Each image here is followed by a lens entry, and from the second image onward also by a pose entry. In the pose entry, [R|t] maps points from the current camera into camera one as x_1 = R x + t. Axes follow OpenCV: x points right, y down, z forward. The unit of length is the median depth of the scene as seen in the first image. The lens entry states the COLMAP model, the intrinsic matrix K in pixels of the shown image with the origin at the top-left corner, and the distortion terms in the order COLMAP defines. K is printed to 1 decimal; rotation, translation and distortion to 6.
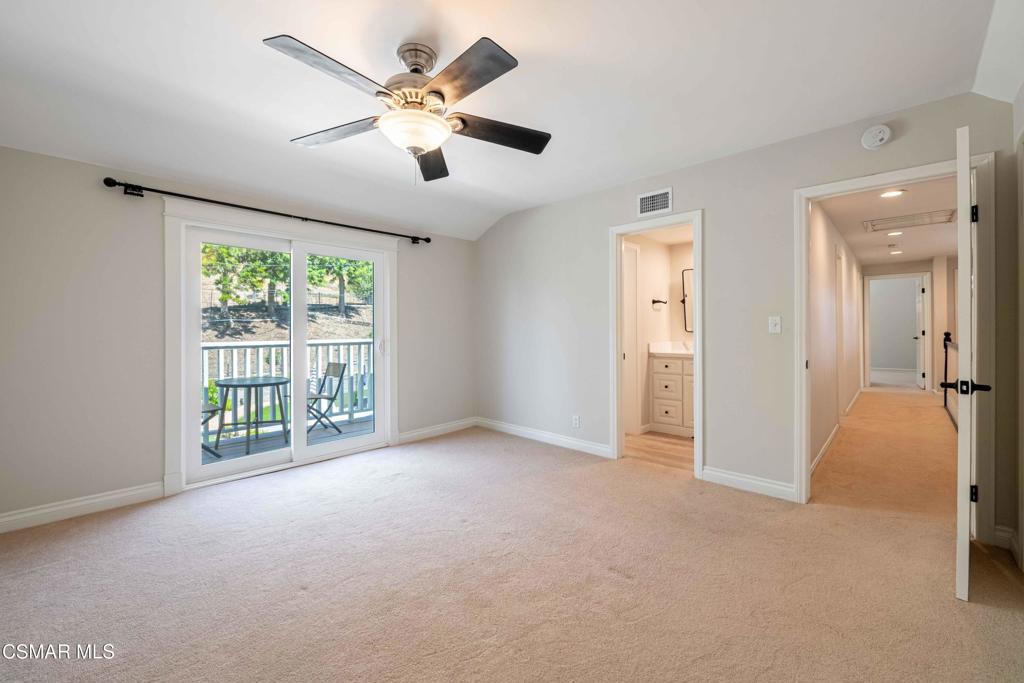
lens RADIAL K [[414.0, 0, 509.6], [0, 414.0, 337.5], [0, 0, 1]] dist [-0.008669, -0.000234]
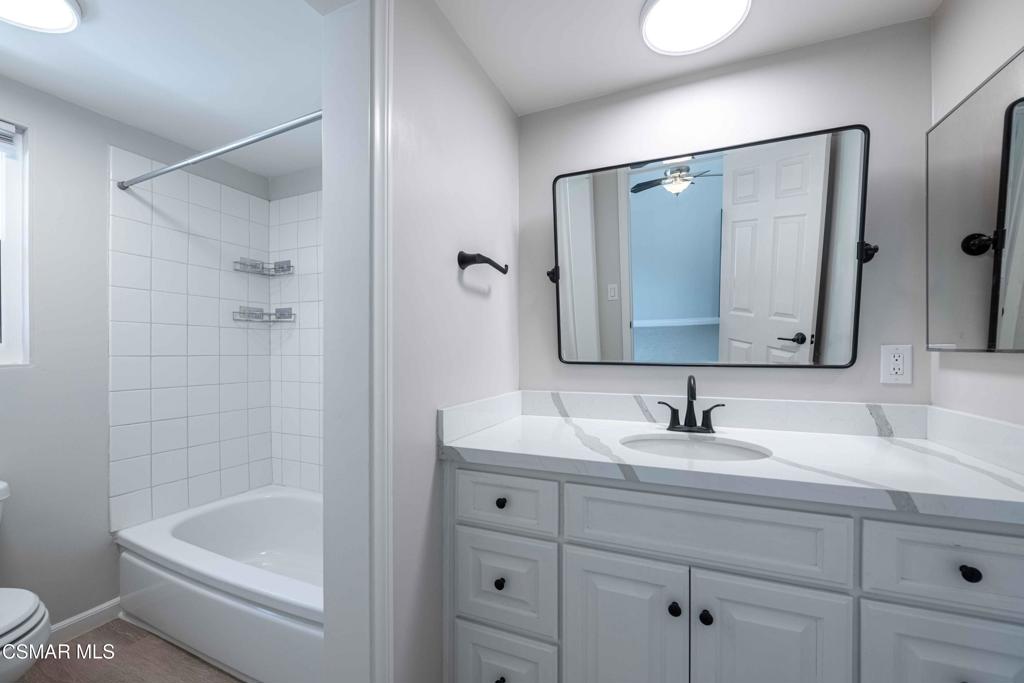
lens RADIAL K [[414.0, 0, 510.1], [0, 414.0, 348.7], [0, 0, 1]] dist [-0.008669, -0.000234]
pose [[0.942962, 0.009375, 0.332769, 0.563083], [-0.006891, 0.999939, -0.008645, -0.047055], [-0.332829, 0.005859, 0.942969, 1.426672]]
